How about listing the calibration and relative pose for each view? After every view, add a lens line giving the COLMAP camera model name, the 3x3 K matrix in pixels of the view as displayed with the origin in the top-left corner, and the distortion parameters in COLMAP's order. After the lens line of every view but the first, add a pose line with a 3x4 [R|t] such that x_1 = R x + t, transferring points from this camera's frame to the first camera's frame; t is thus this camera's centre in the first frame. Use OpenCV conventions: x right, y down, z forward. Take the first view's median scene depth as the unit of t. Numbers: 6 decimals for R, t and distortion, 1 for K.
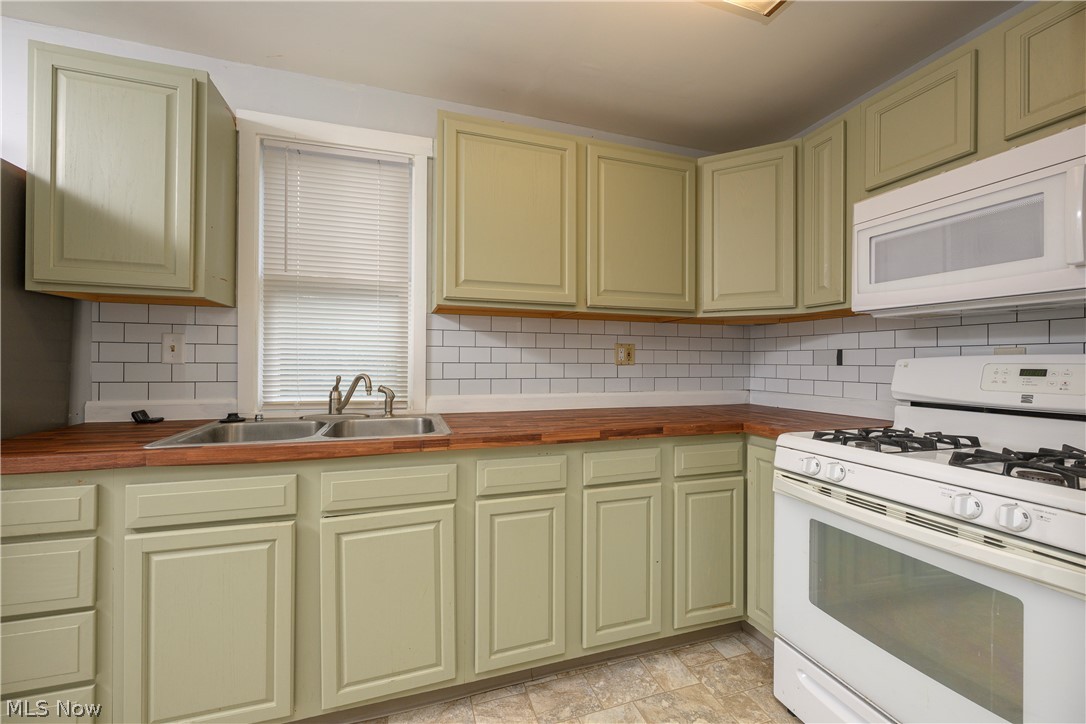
lens RADIAL K [[428.1, 0, 543.0], [0, 428.1, 360.1], [0, 0, 1]] dist [-0.001032, 0.000448]
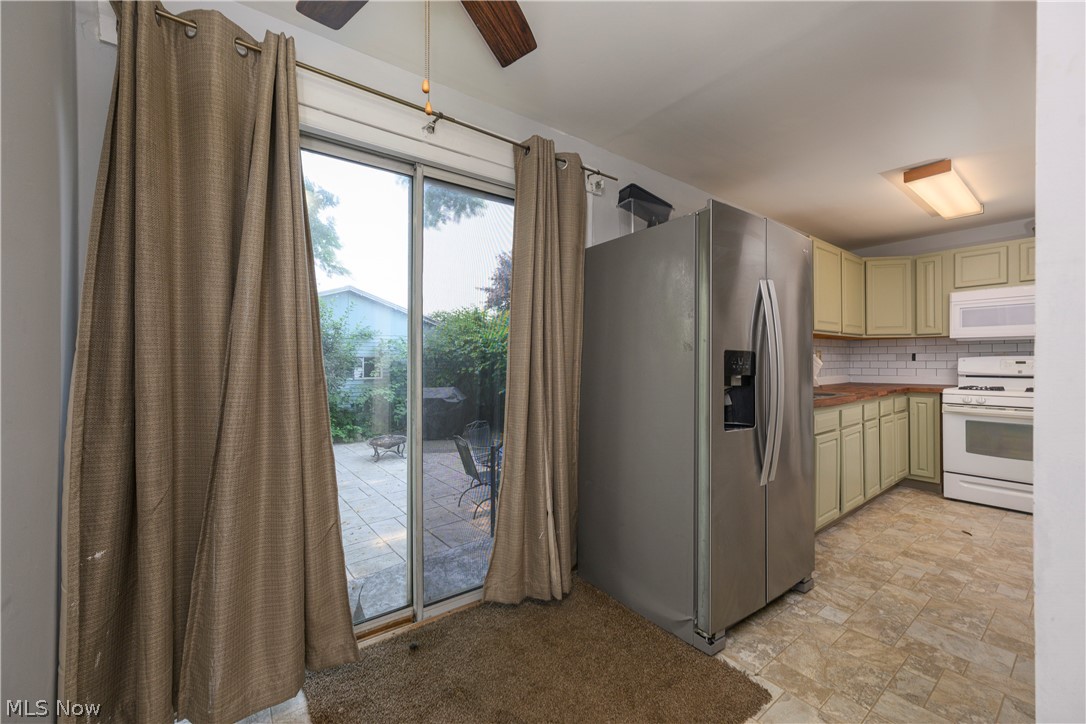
lens RADIAL K [[428.1, 0, 548.0], [0, 428.1, 359.0], [0, 0, 1]] dist [-0.001032, 0.000448]
pose [[0.941890, -0.006681, 0.335854, -2.233988], [0.007000, 0.999975, 0.000259, -0.014011], [-0.335848, 0.002107, 0.941914, -0.502781]]
